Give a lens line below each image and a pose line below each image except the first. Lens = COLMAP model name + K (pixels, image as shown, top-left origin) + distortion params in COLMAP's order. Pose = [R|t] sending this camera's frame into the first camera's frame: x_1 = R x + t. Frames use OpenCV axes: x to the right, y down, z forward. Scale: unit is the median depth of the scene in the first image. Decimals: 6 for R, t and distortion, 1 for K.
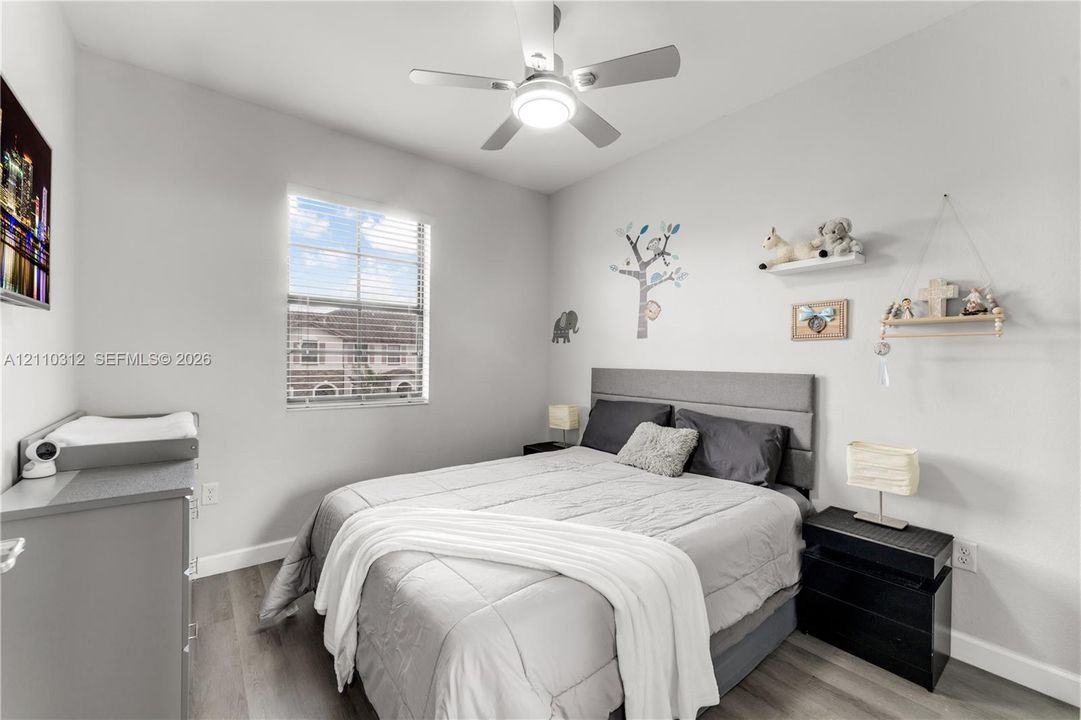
lens RADIAL K [[430.6, 0, 535.0], [0, 430.6, 362.4], [0, 0, 1]] dist [-0.001852, -0.000339]
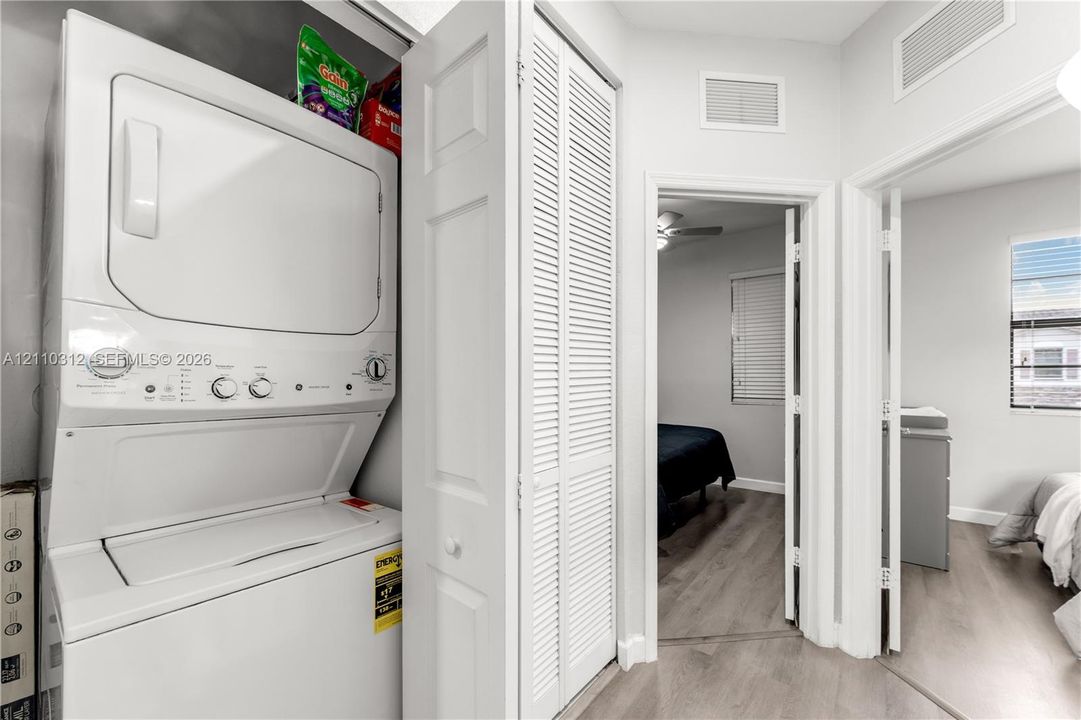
lens RADIAL K [[420.1, 0, 522.4], [0, 420.1, 375.6], [0, 0, 1]] dist [-0.001396, -0.000325]
pose [[0.182525, -0.007909, -0.983169, 0.556435], [0.006787, 0.999954, -0.006784, -0.003458], [0.983178, -0.005435, 0.182570, -0.947396]]
